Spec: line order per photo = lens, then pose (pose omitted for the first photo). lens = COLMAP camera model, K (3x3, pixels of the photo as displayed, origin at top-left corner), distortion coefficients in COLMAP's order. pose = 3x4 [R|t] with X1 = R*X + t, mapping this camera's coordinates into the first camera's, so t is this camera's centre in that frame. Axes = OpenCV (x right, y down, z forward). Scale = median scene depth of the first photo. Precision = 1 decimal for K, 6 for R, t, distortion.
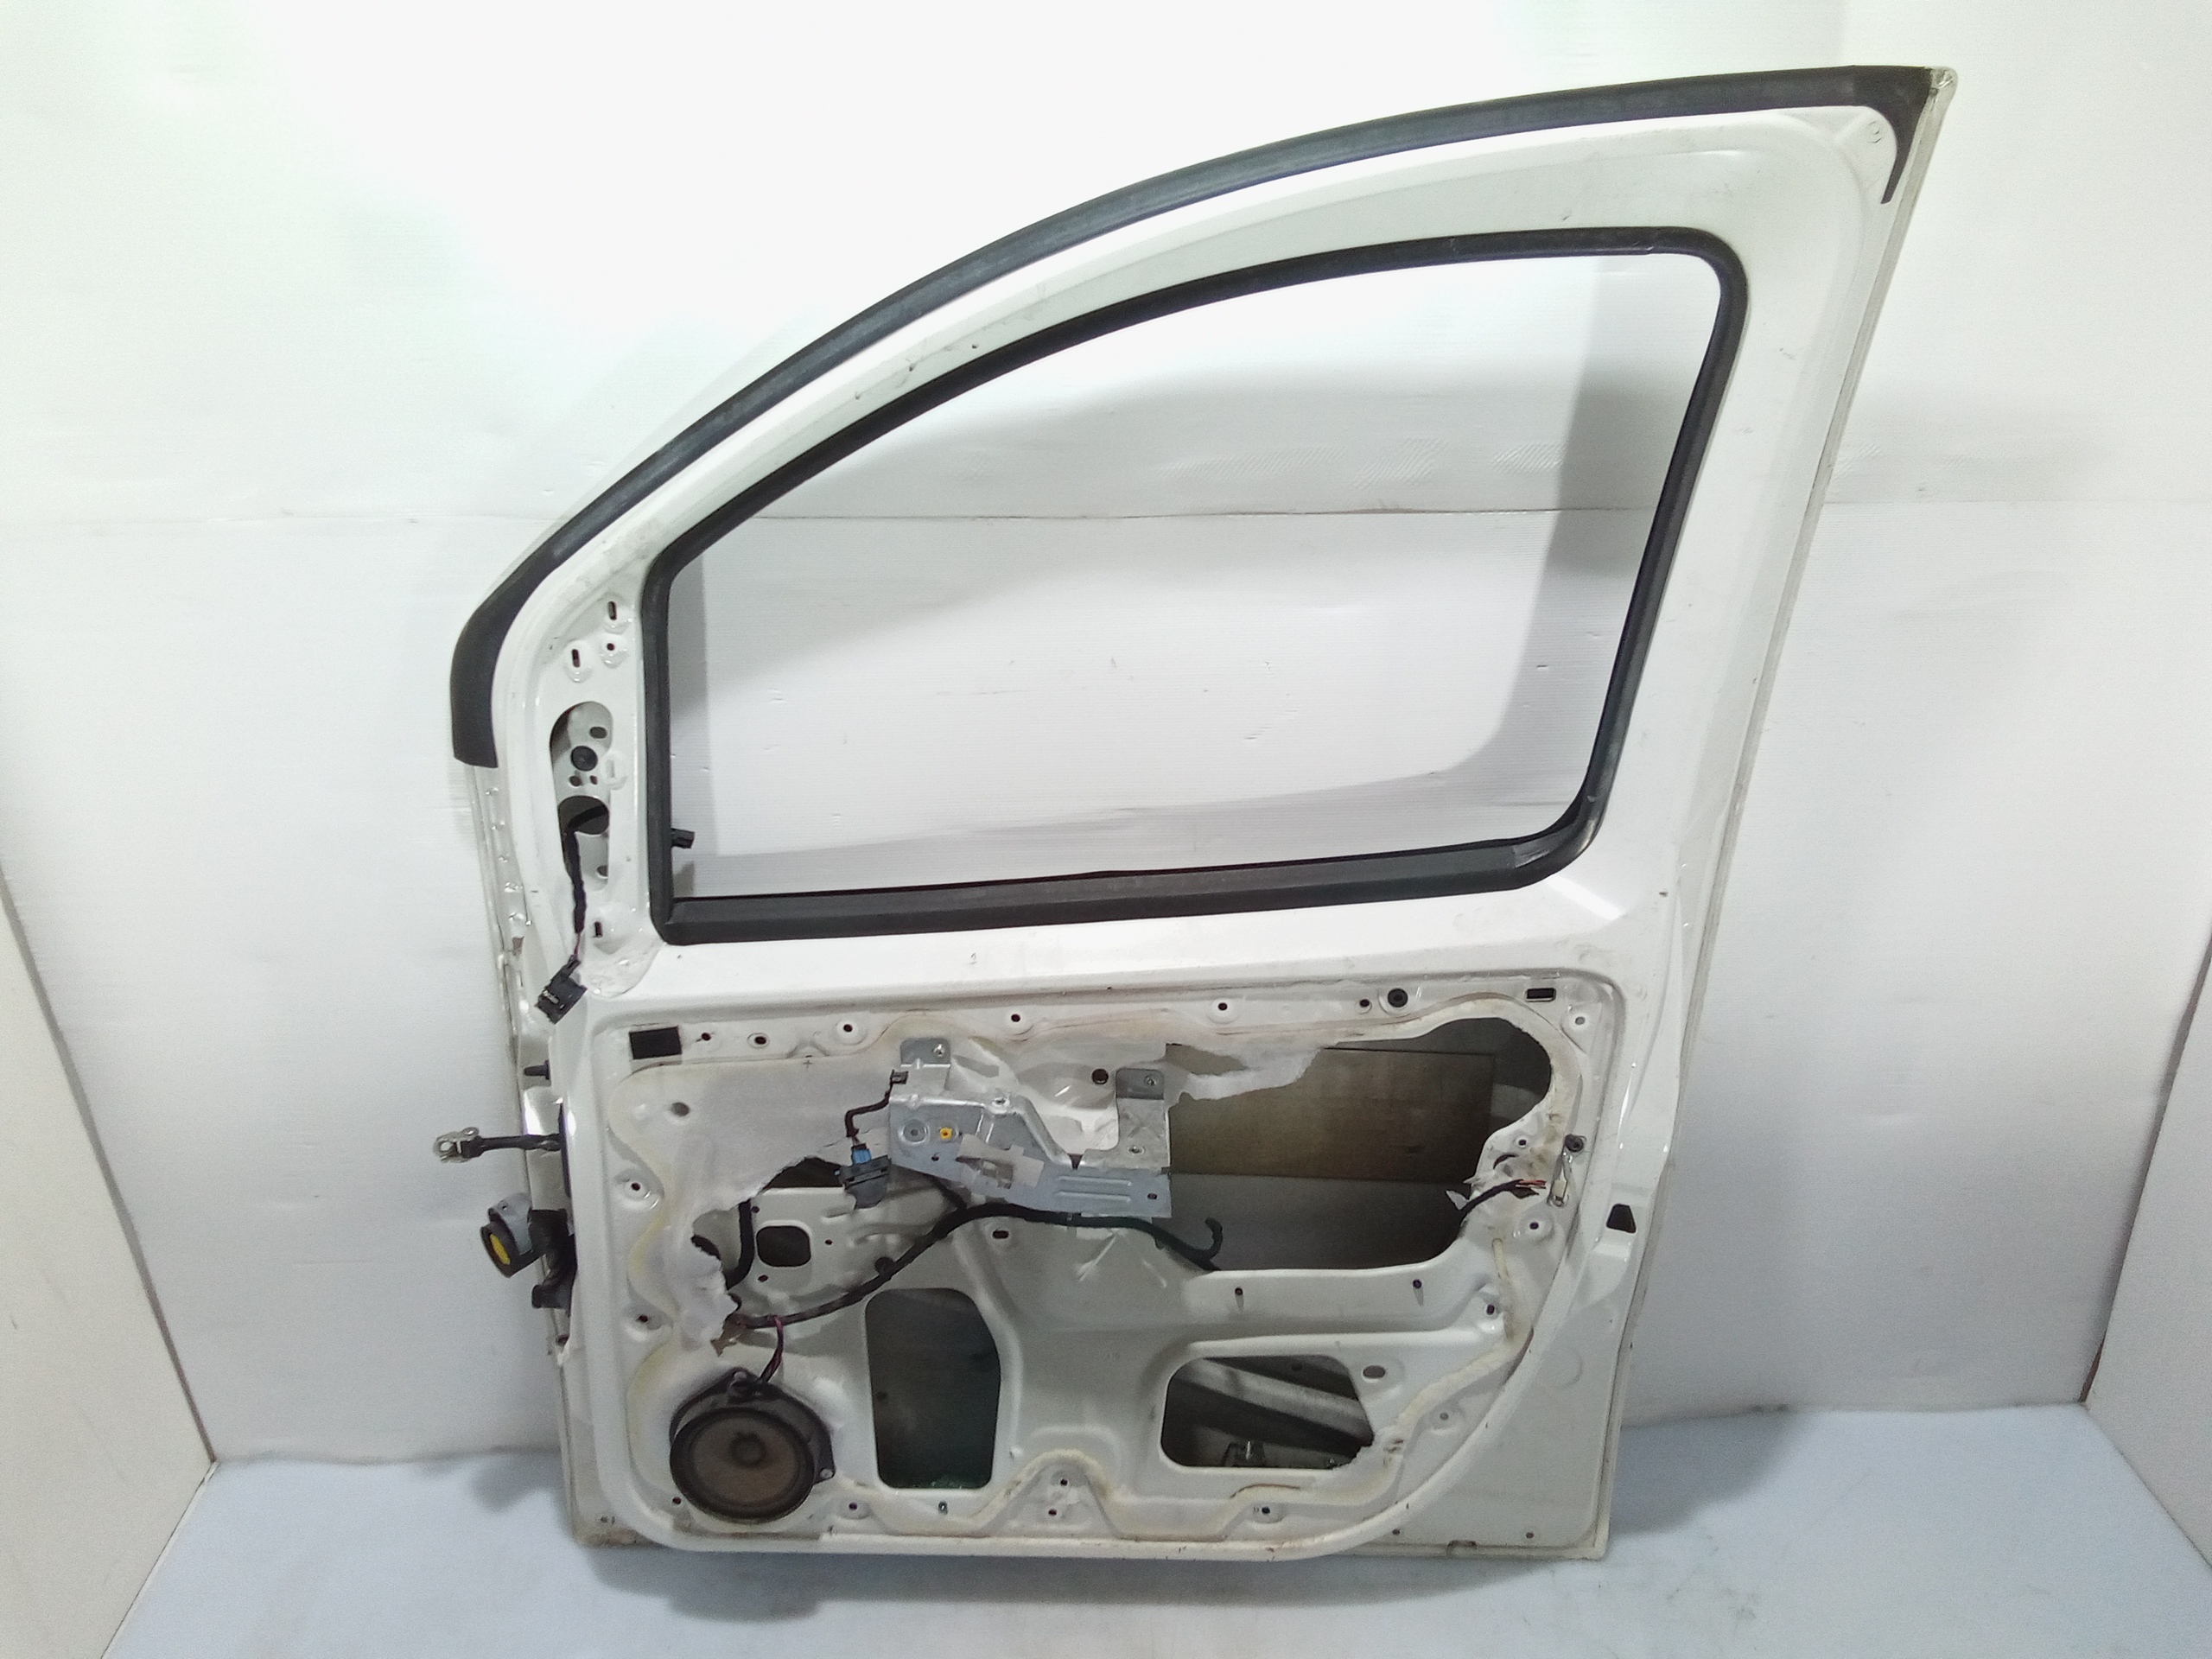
lens RADIAL K [[1550.0, 0, 1098.5], [0, 1550.0, 833.3], [0, 0, 1]] dist [0.105551, -0.139239]
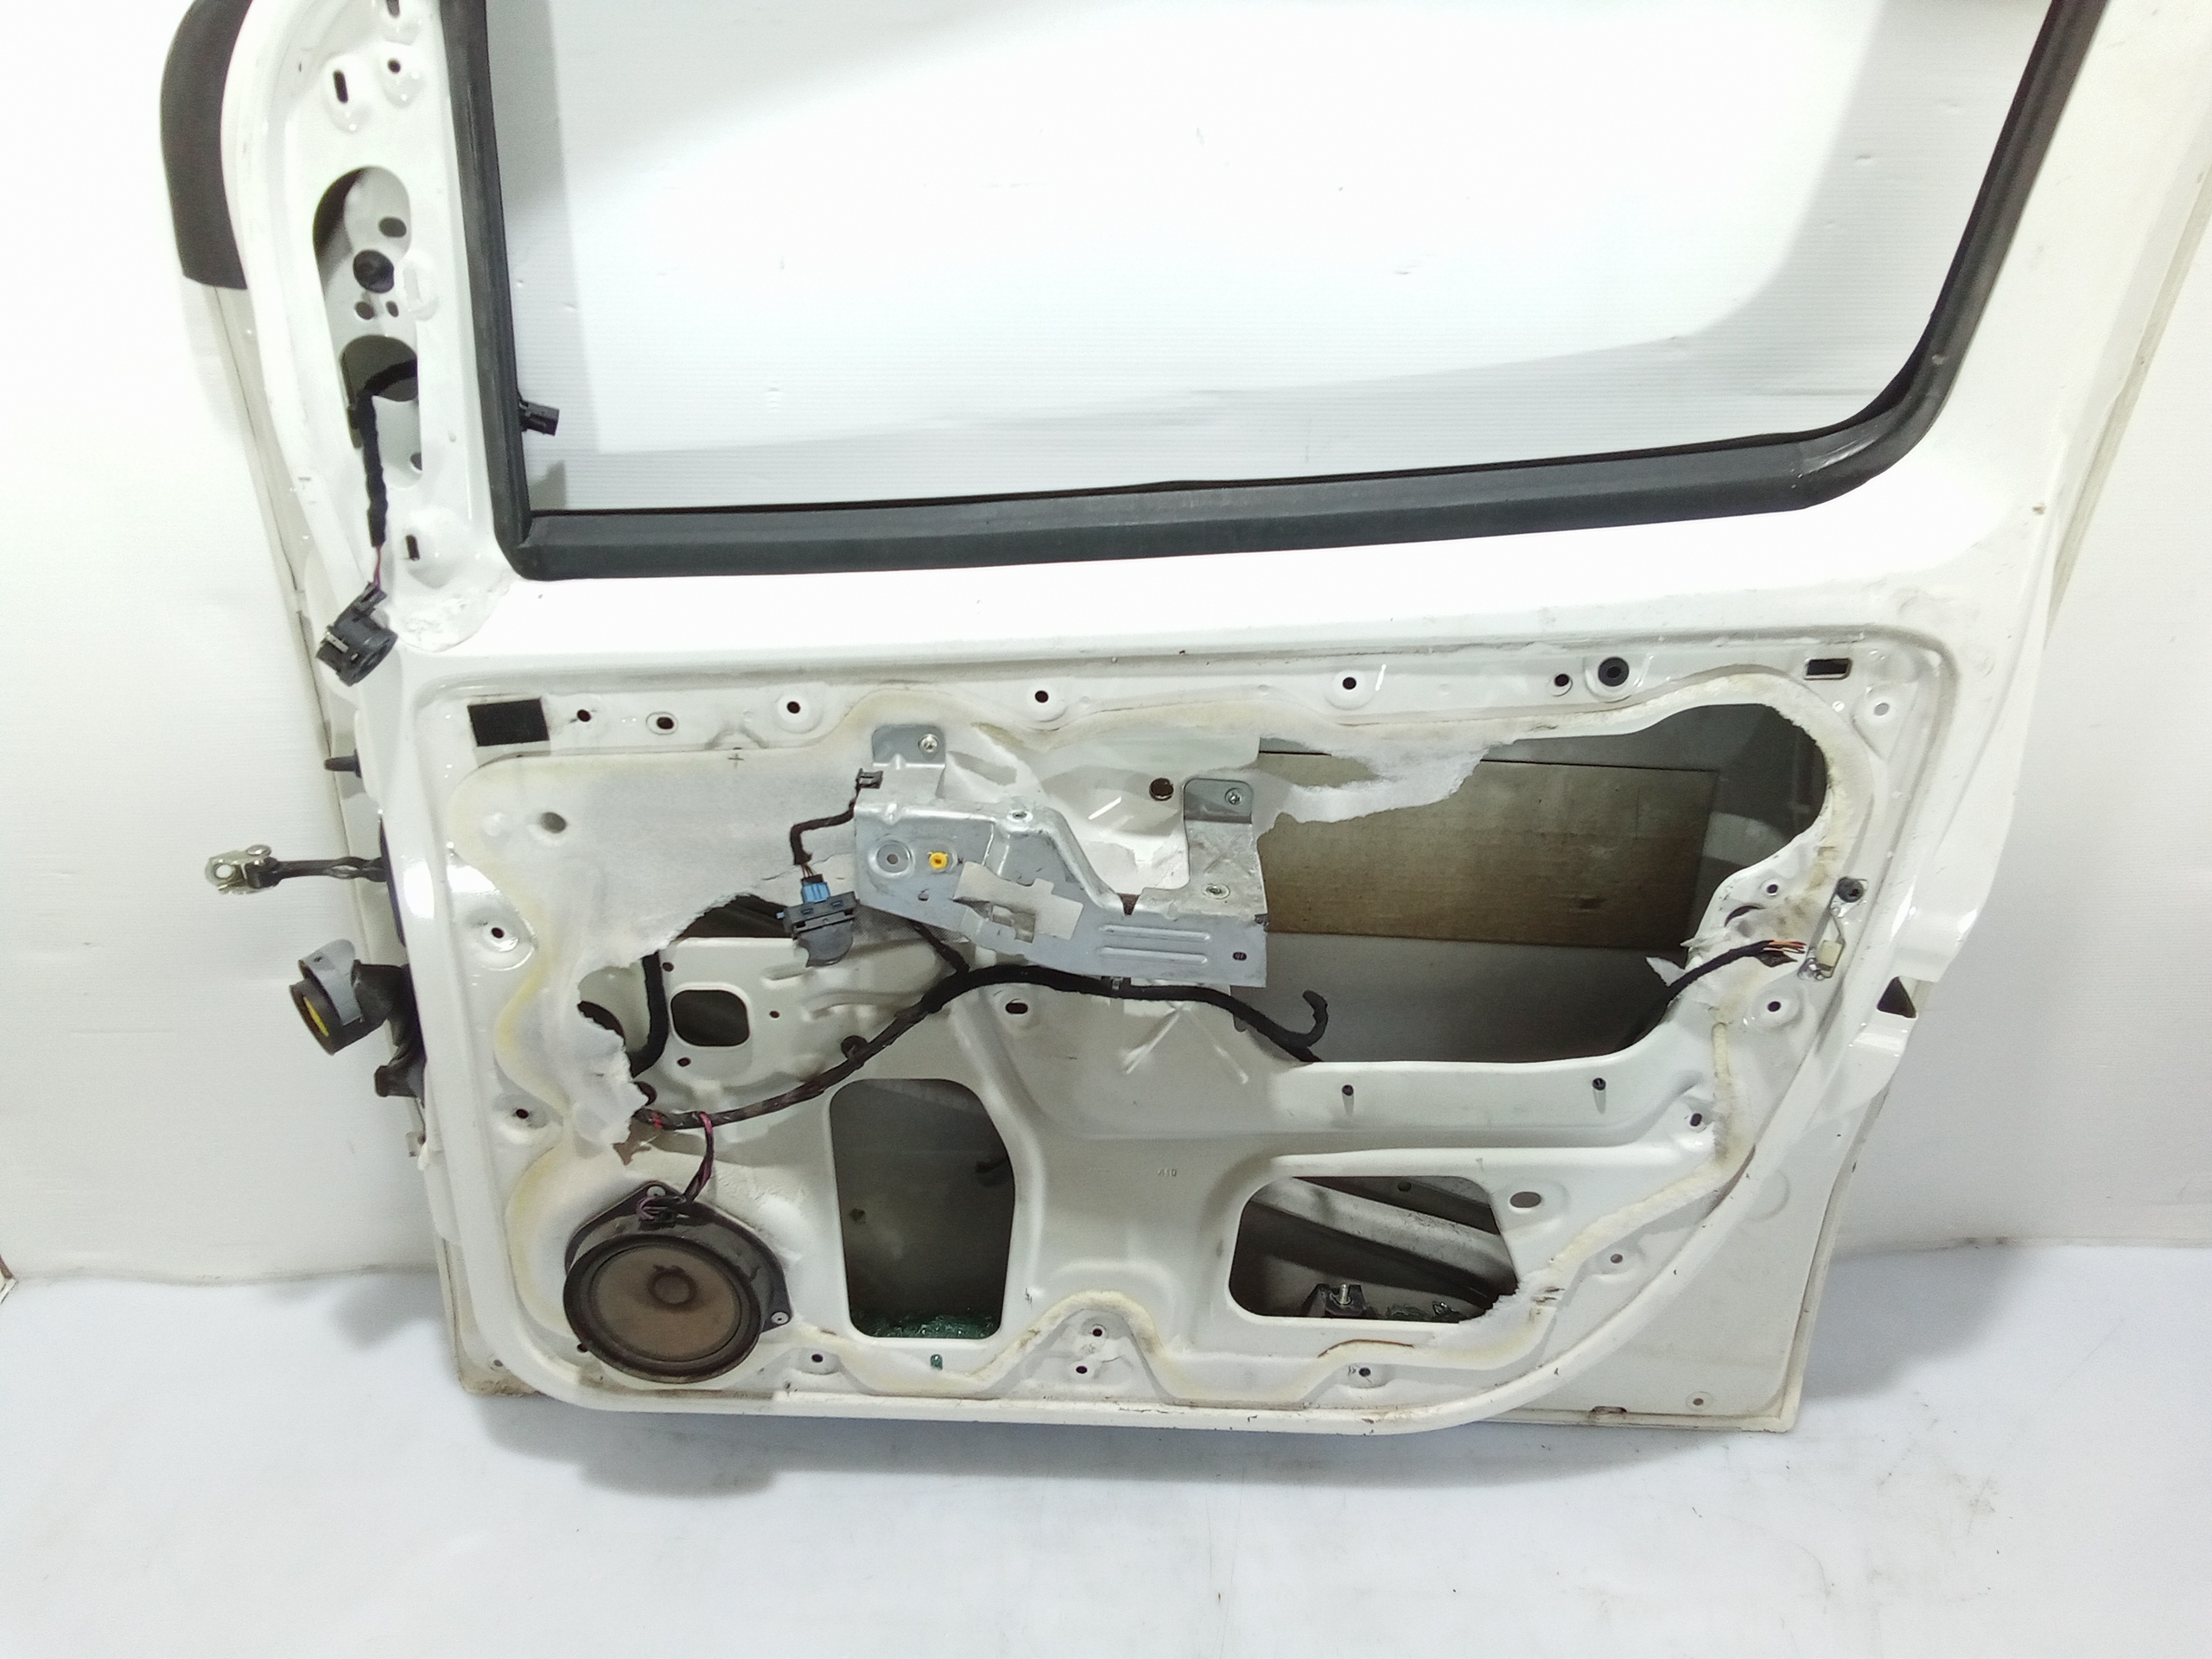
lens RADIAL K [[1577.2, 0, 1066.8], [0, 1577.2, 822.3], [0, 0, 1]] dist [0.093832, -0.102276]
pose [[0.999781, 0.011719, -0.017333, -0.028746], [-0.009512, 0.992443, 0.122341, 0.086179], [0.018636, -0.122150, 0.992337, 0.301849]]
